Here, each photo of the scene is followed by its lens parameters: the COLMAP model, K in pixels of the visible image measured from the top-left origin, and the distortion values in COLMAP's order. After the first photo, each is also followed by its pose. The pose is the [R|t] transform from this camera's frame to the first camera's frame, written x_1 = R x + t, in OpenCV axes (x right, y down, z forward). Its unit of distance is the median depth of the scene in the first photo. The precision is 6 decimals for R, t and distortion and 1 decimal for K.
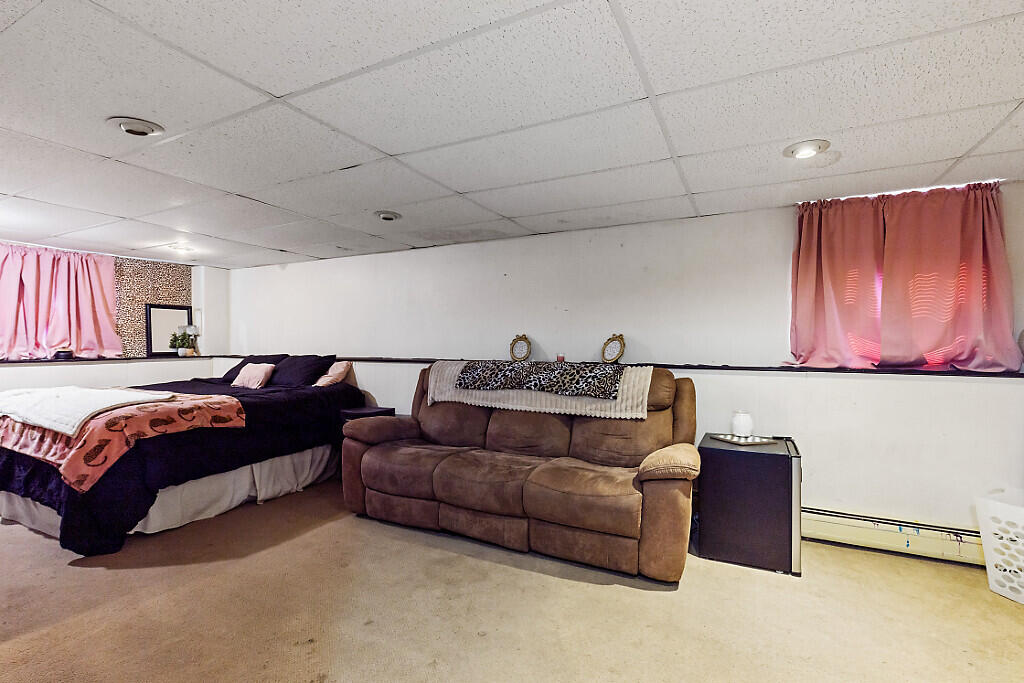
lens RADIAL K [[466.4, 0, 508.5], [0, 466.4, 344.0], [0, 0, 1]] dist [0.002271, -0.002092]
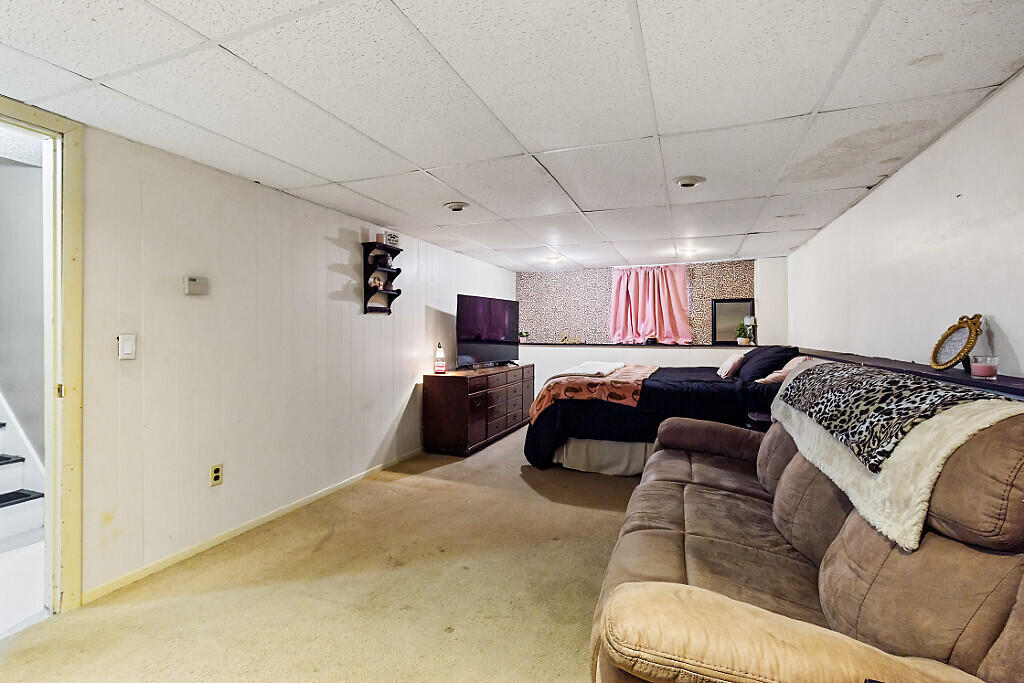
lens RADIAL K [[466.4, 0, 509.9], [0, 466.4, 333.5], [0, 0, 1]] dist [0.002271, -0.002092]
pose [[0.113273, 0.001878, -0.993562, 0.395952], [-0.004147, 0.999990, 0.001418, -0.000102], [0.993555, 0.003959, 0.113279, 0.433225]]
